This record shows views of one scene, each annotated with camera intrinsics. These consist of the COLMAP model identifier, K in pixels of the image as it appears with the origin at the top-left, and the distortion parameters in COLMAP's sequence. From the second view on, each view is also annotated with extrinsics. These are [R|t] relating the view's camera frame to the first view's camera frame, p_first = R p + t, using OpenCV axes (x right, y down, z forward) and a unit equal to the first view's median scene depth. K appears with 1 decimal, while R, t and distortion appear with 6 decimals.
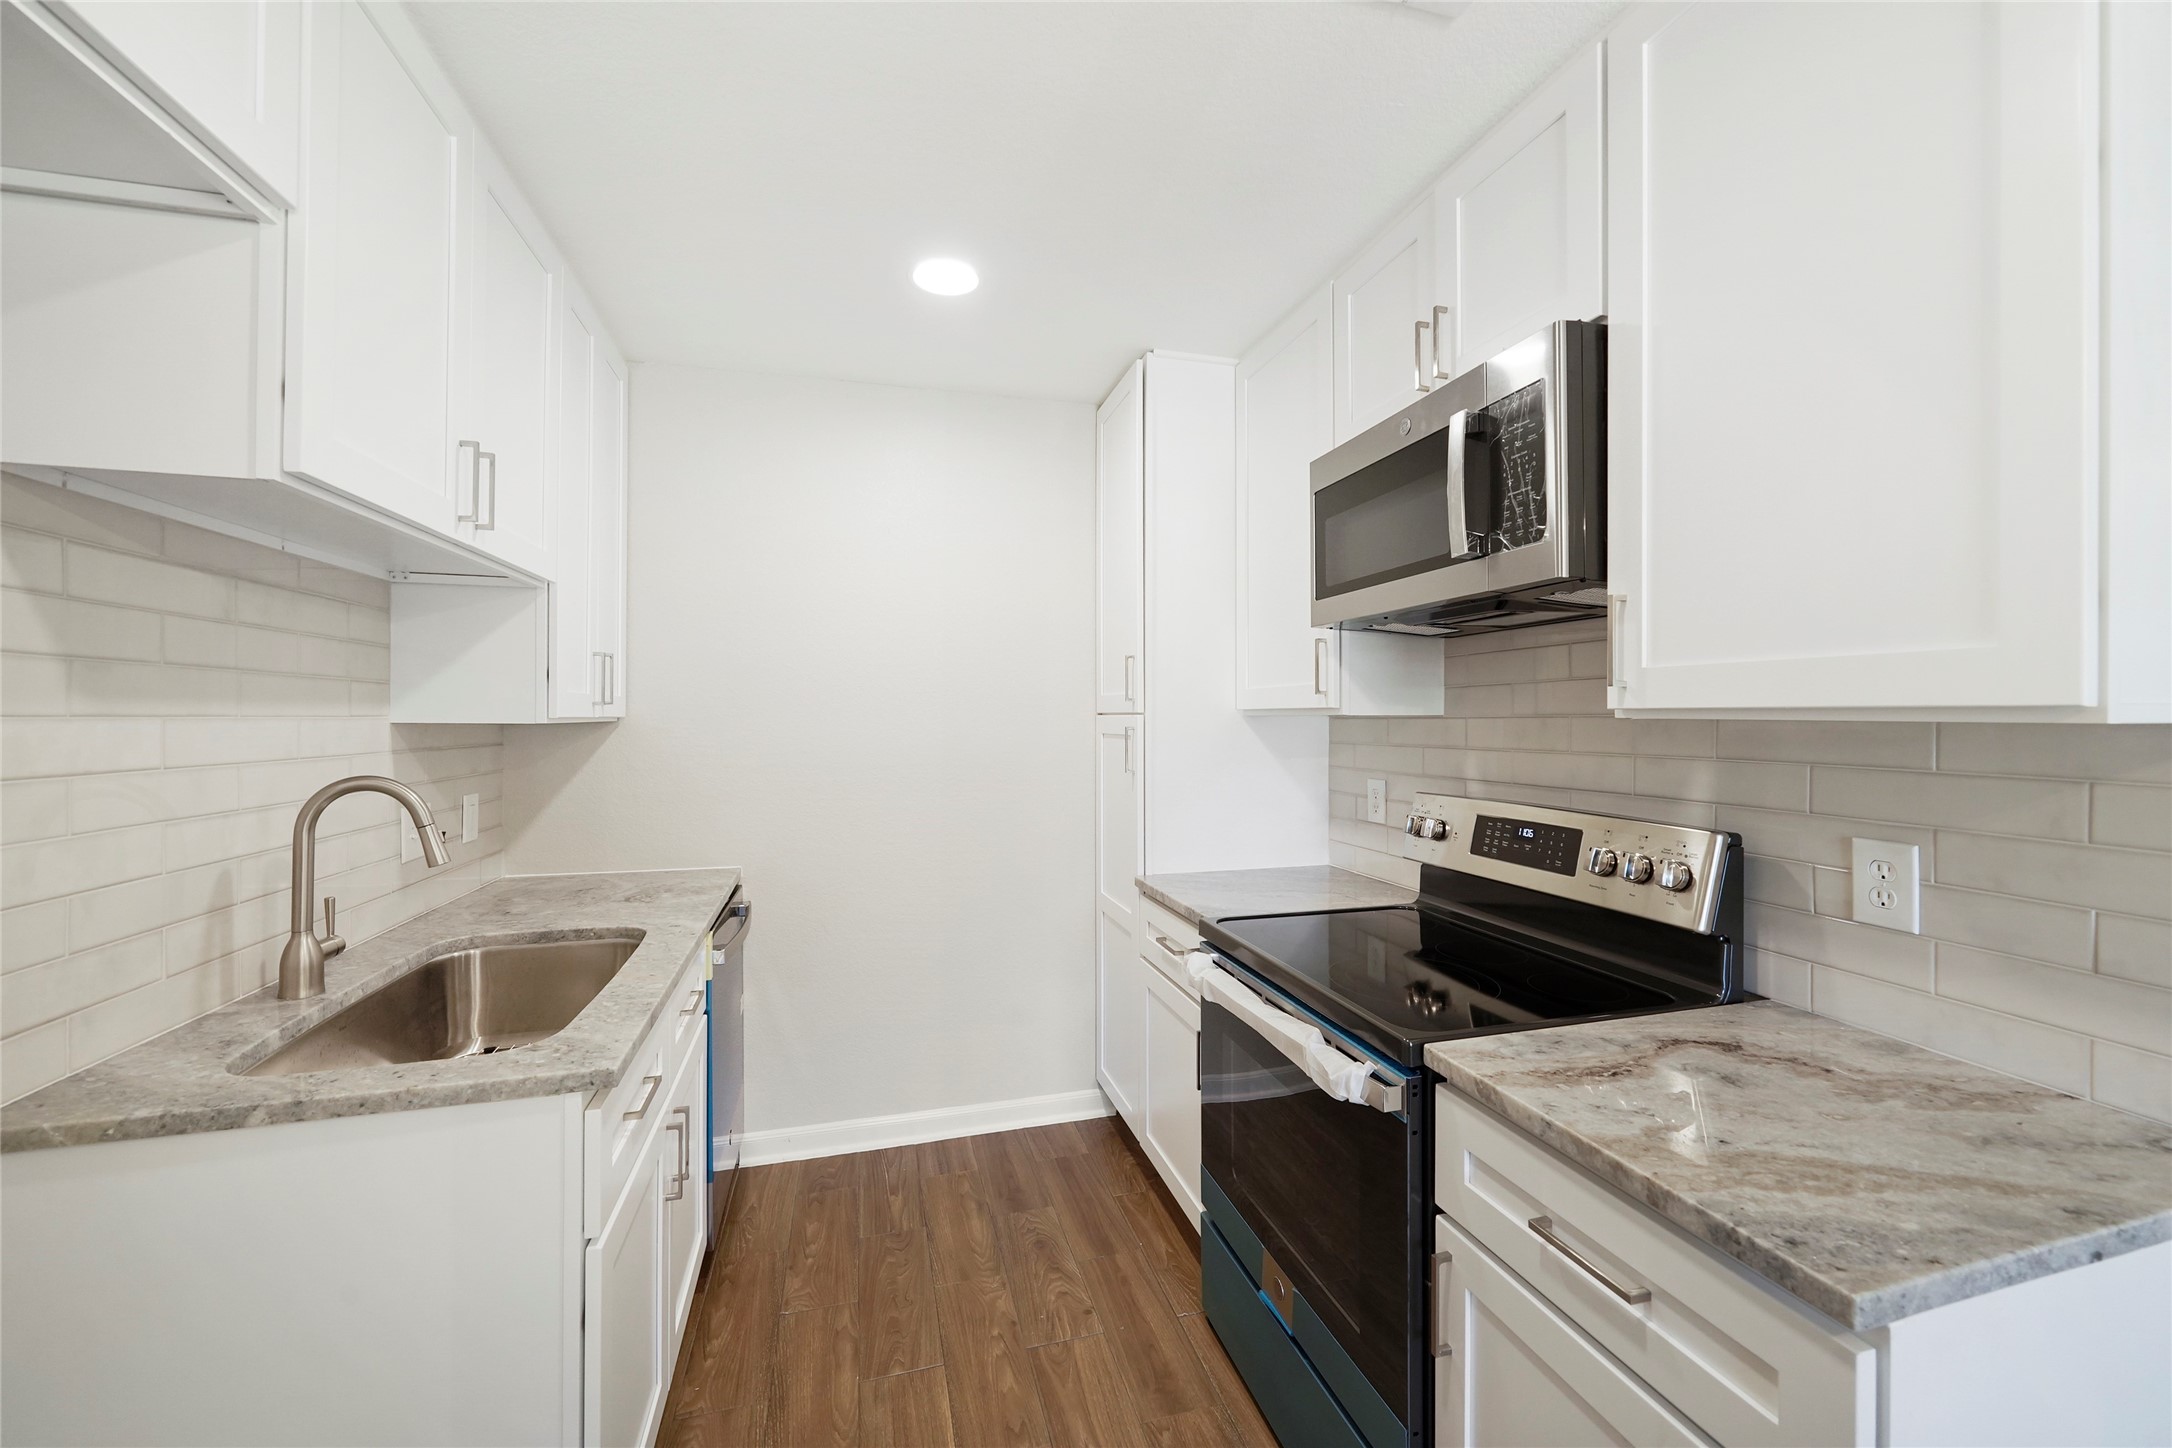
lens RADIAL K [[832.3, 0, 1084.1], [0, 832.3, 713.5], [0, 0, 1]] dist [-0.000805, -0.000137]
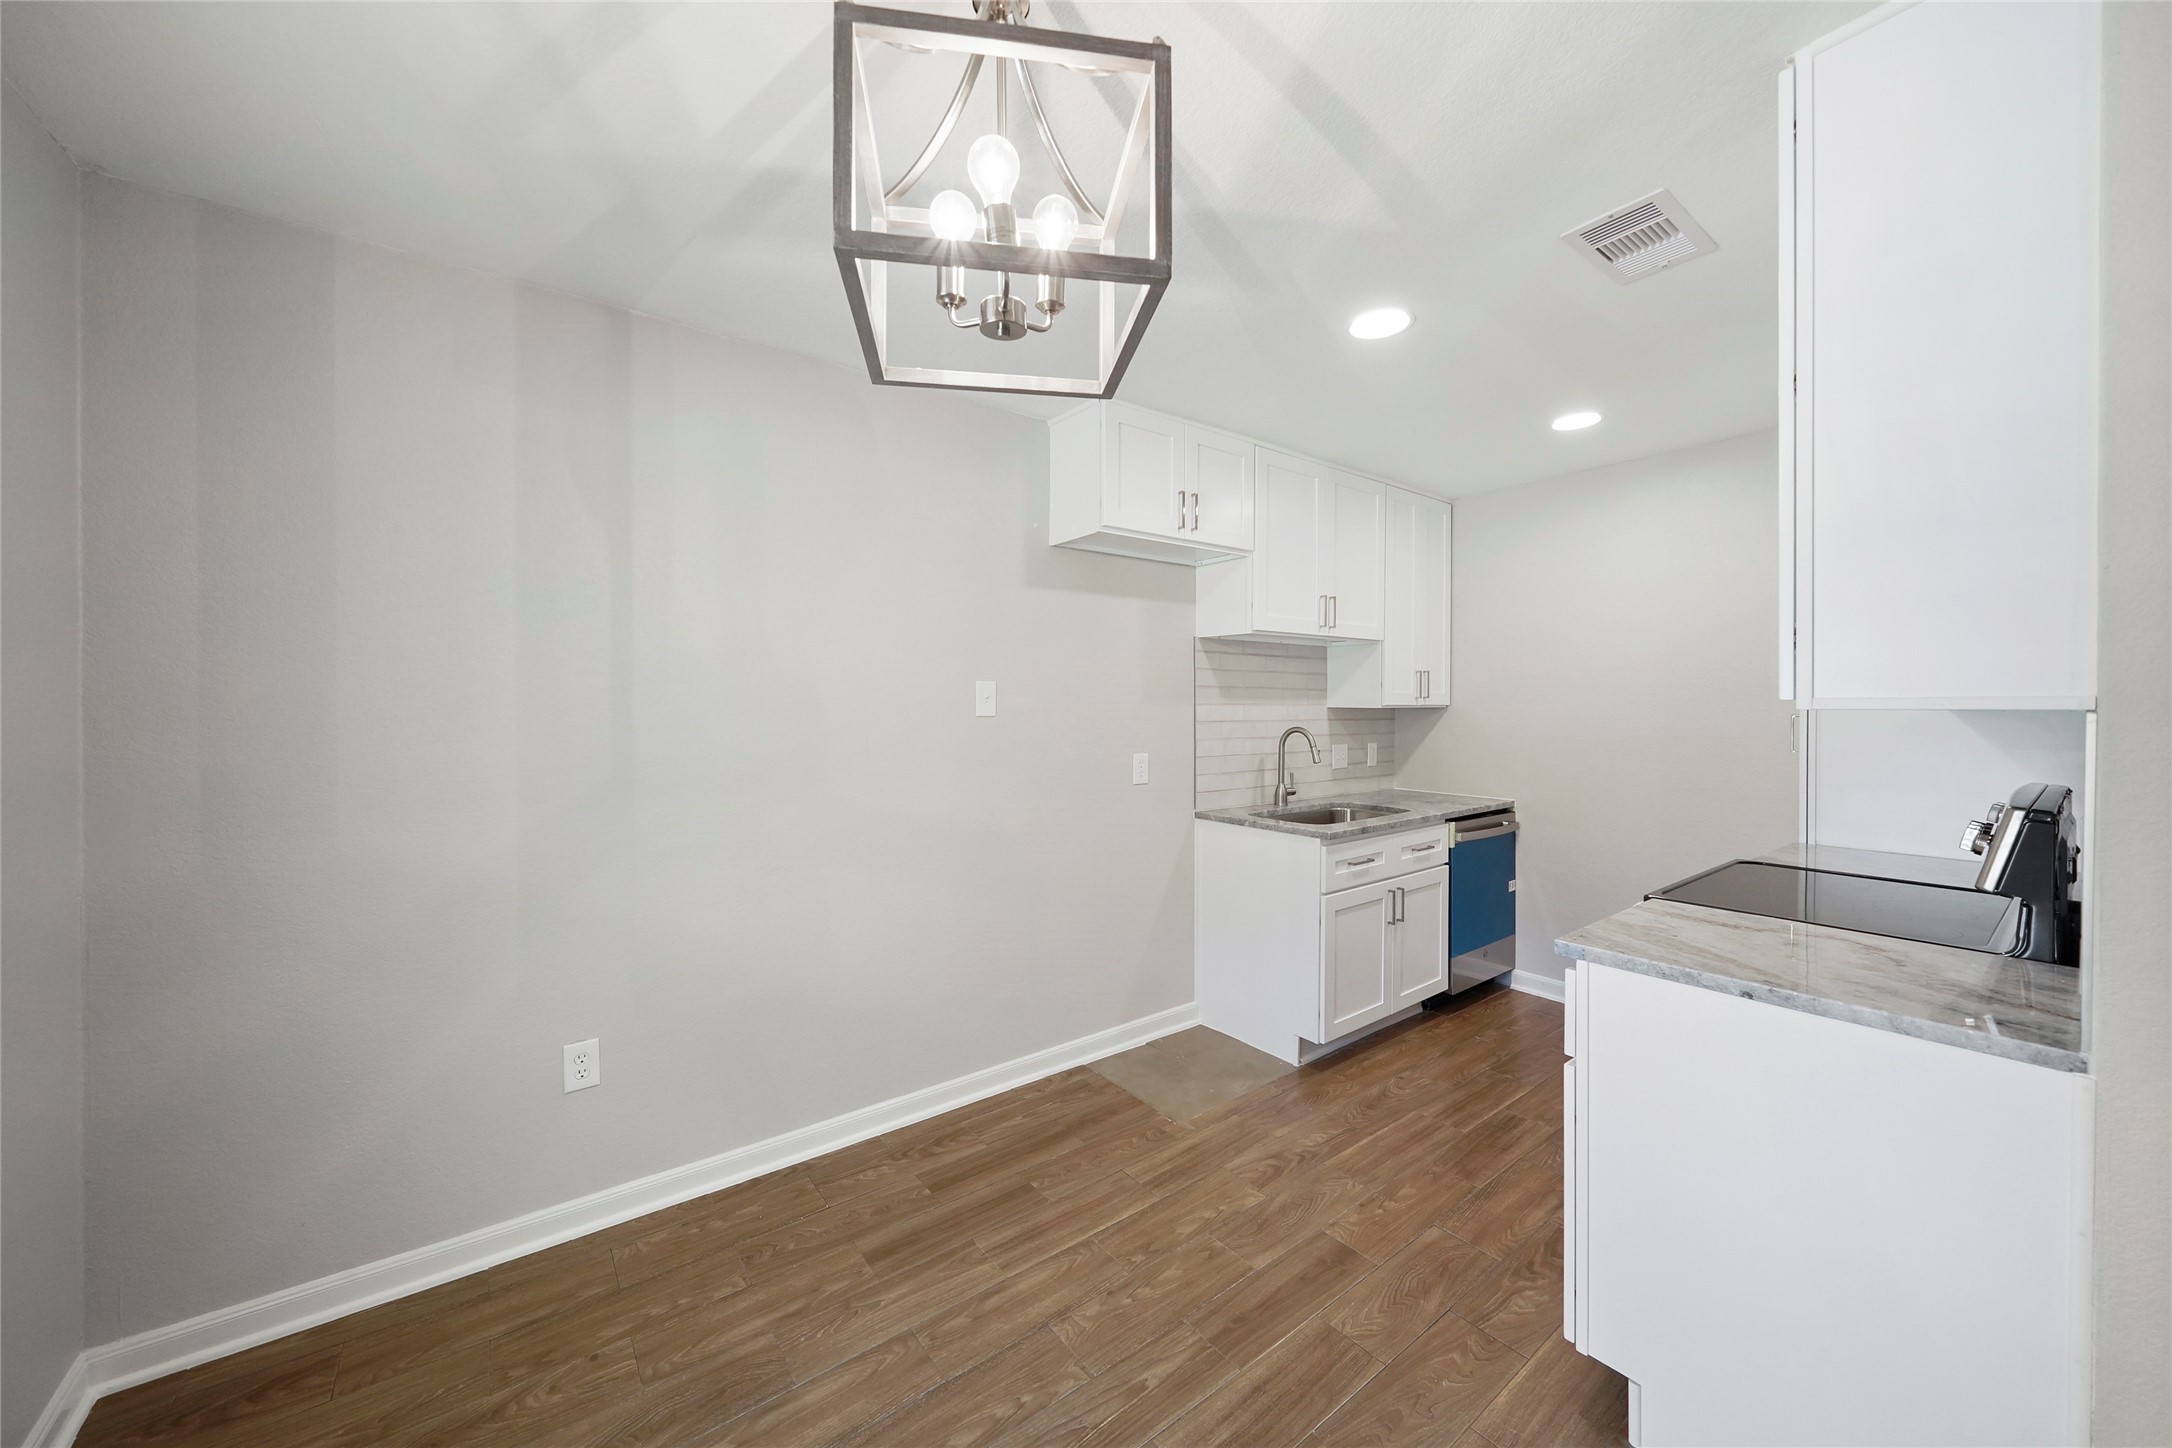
lens RADIAL K [[790.2, 0, 1085.6], [0, 790.2, 718.5], [0, 0, 1]] dist [-0.002932, -0.000232]
pose [[0.368116, 0.019149, -0.929583, 1.163610], [0.001561, 0.999774, 0.021213, -0.006489], [0.929779, -0.009259, 0.368003, -0.524630]]
